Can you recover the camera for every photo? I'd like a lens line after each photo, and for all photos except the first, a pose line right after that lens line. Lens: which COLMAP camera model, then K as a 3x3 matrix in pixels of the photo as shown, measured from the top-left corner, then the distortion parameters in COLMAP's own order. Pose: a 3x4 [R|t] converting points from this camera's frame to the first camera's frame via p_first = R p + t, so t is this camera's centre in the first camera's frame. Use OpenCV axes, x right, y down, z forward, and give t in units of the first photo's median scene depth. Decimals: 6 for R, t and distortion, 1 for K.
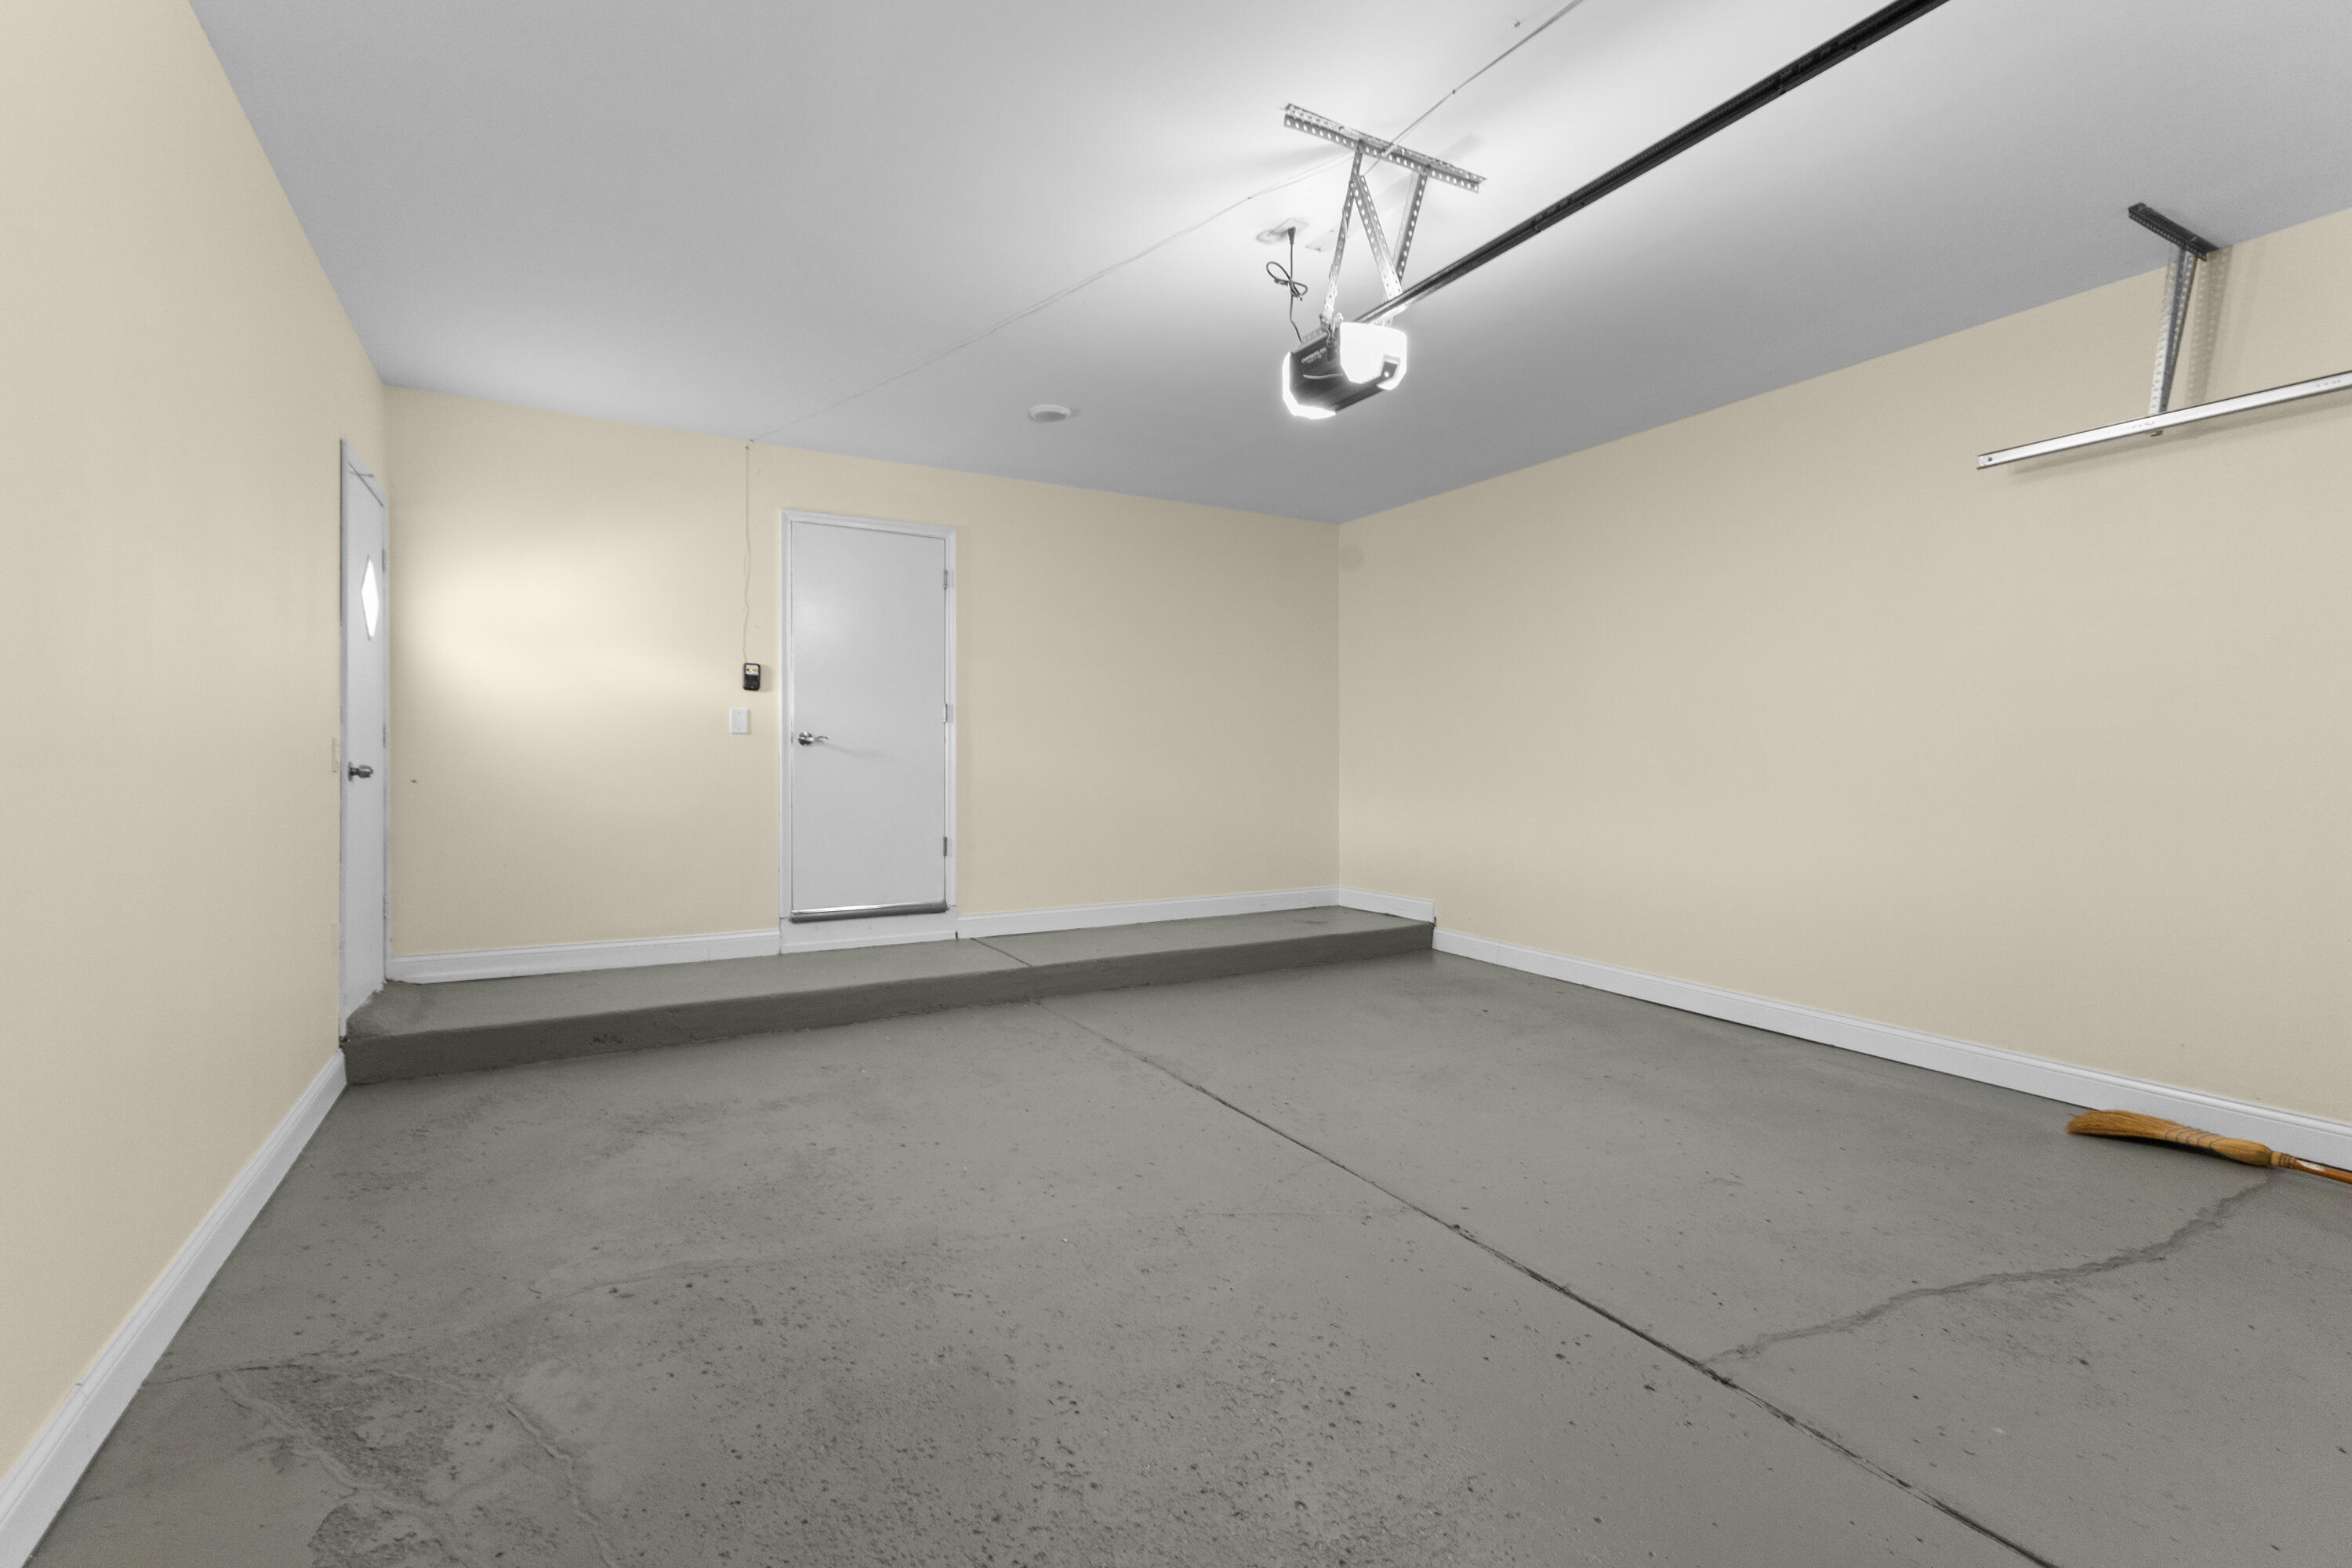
lens RADIAL K [[1049.4, 0, 1180.3], [0, 1049.4, 769.6], [0, 0, 1]] dist [0.013880, -0.003093]
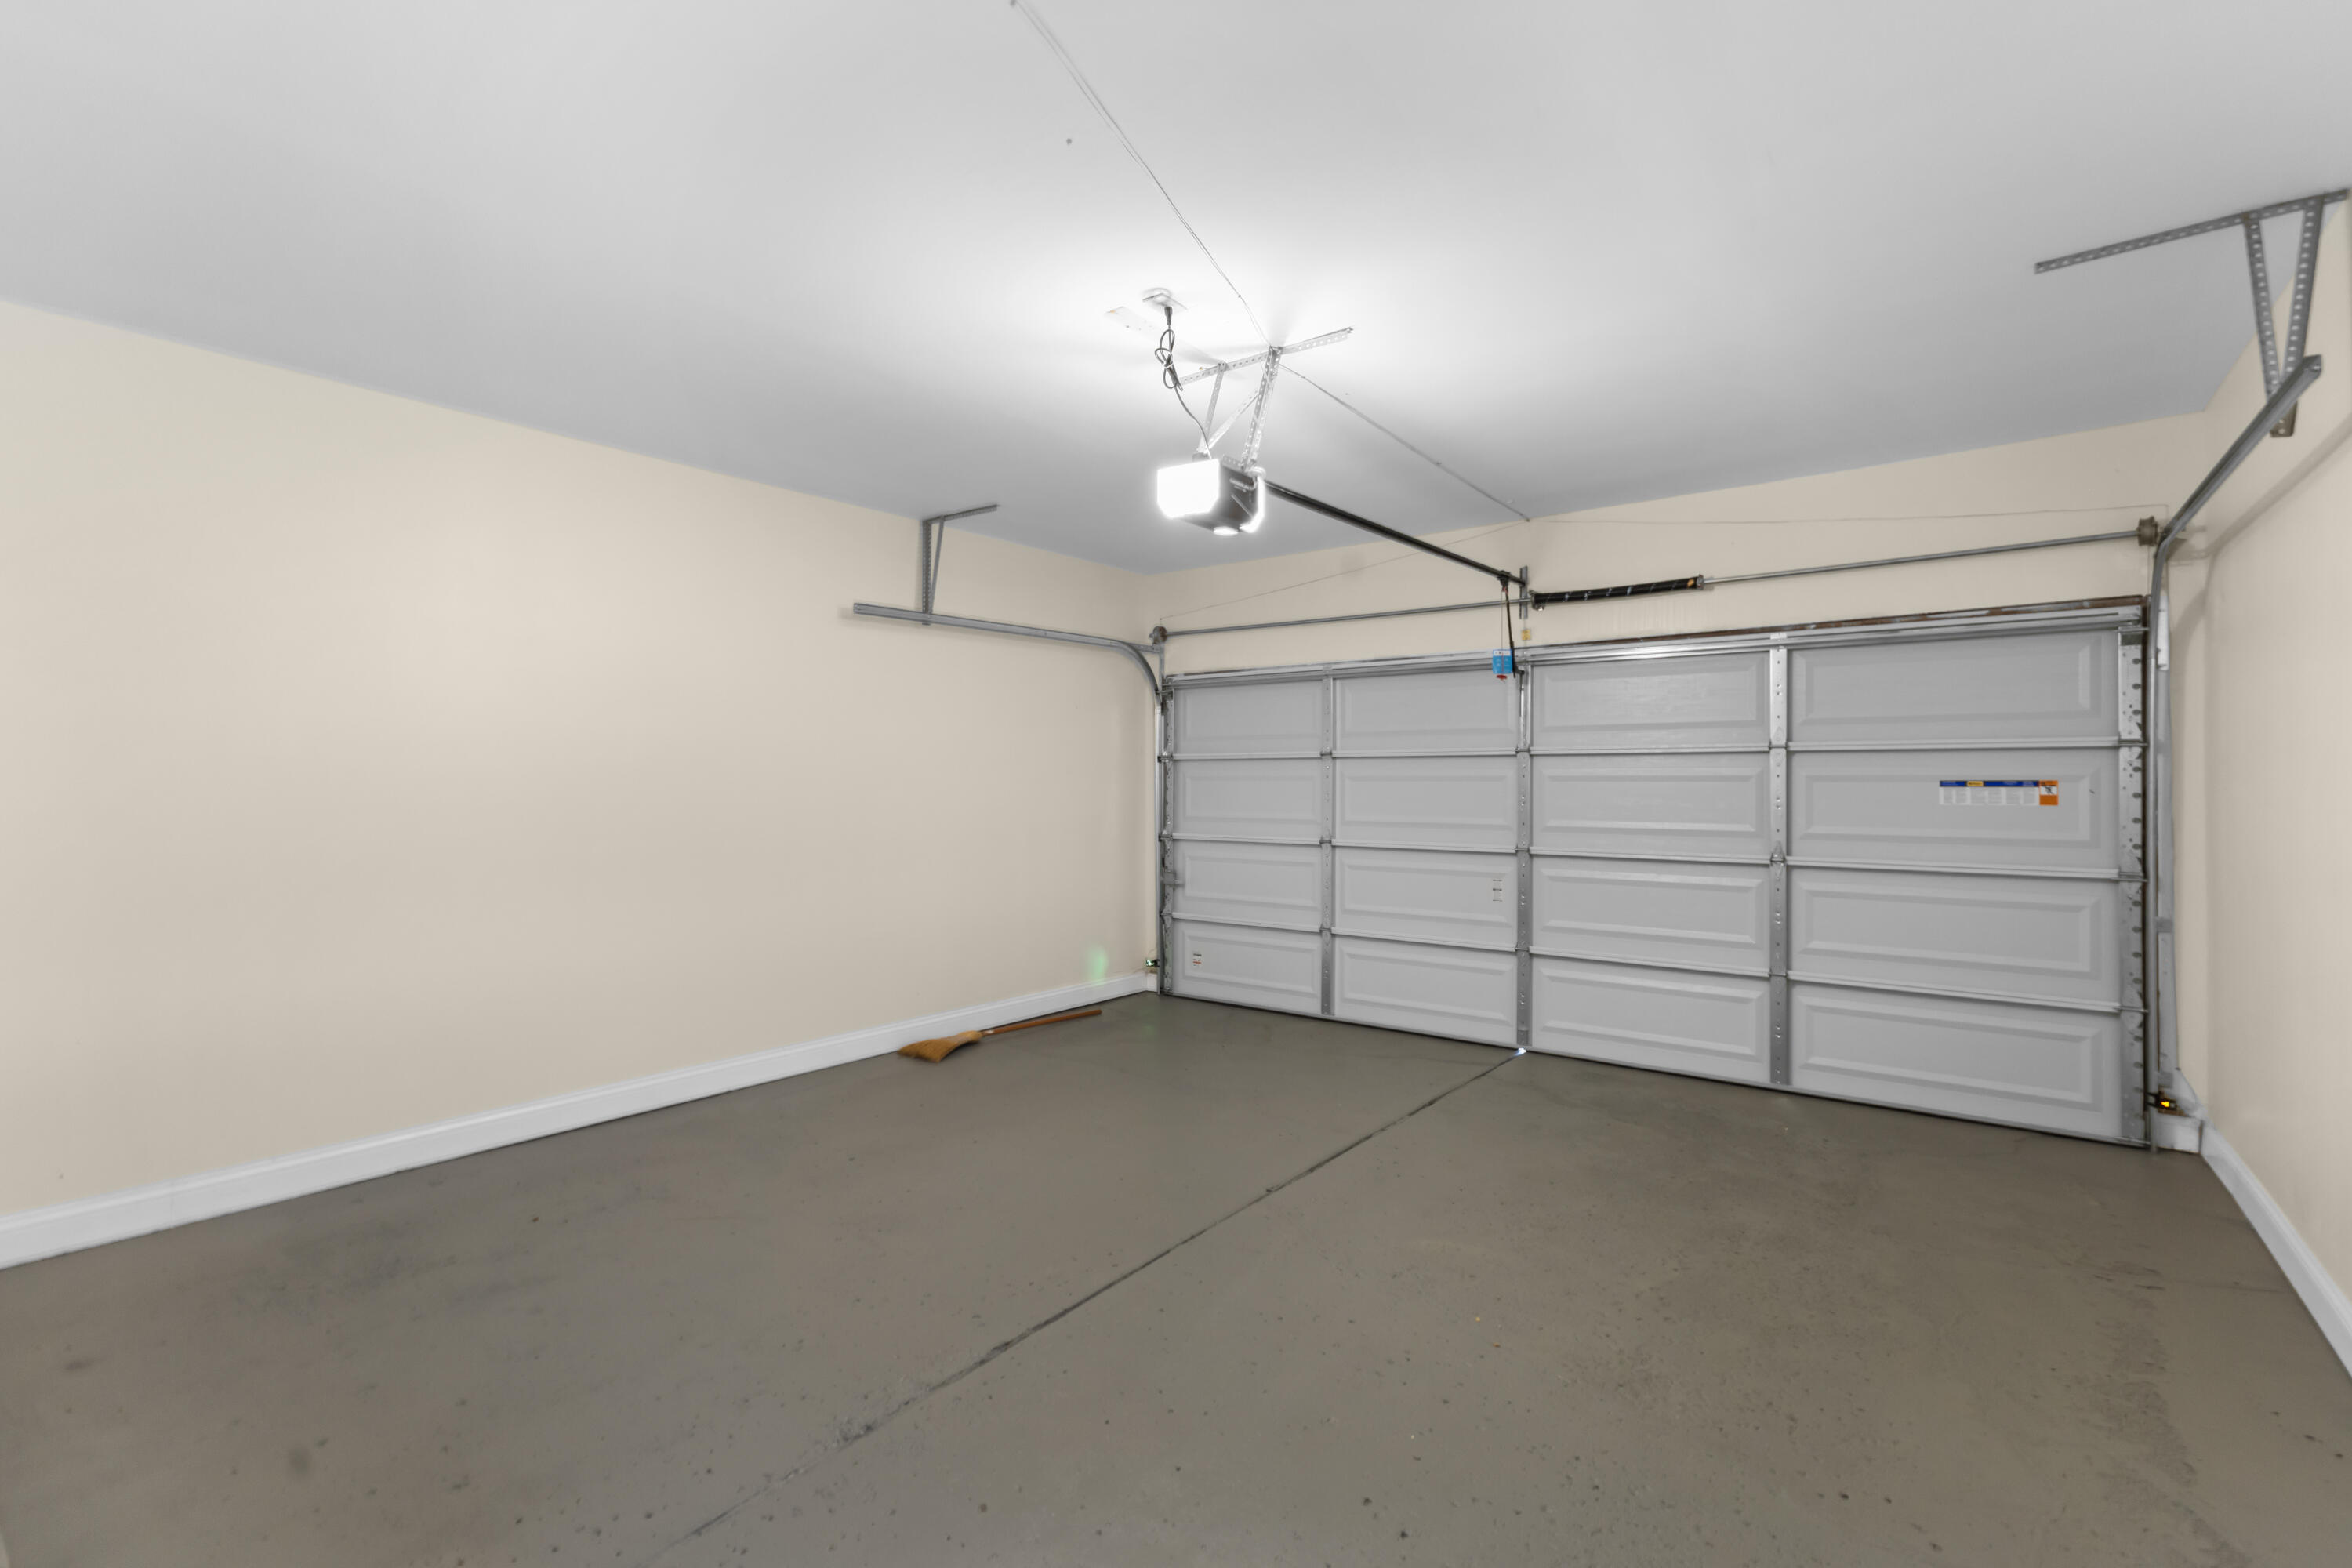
lens RADIAL K [[1049.4, 0, 1182.3], [0, 1049.4, 783.0], [0, 0, 1]] dist [0.013880, -0.003093]
pose [[-0.402507, -0.003711, 0.915410, -0.698810], [0.007198, 0.999948, 0.007218, -0.073916], [-0.915389, 0.009494, -0.402459, 1.238635]]
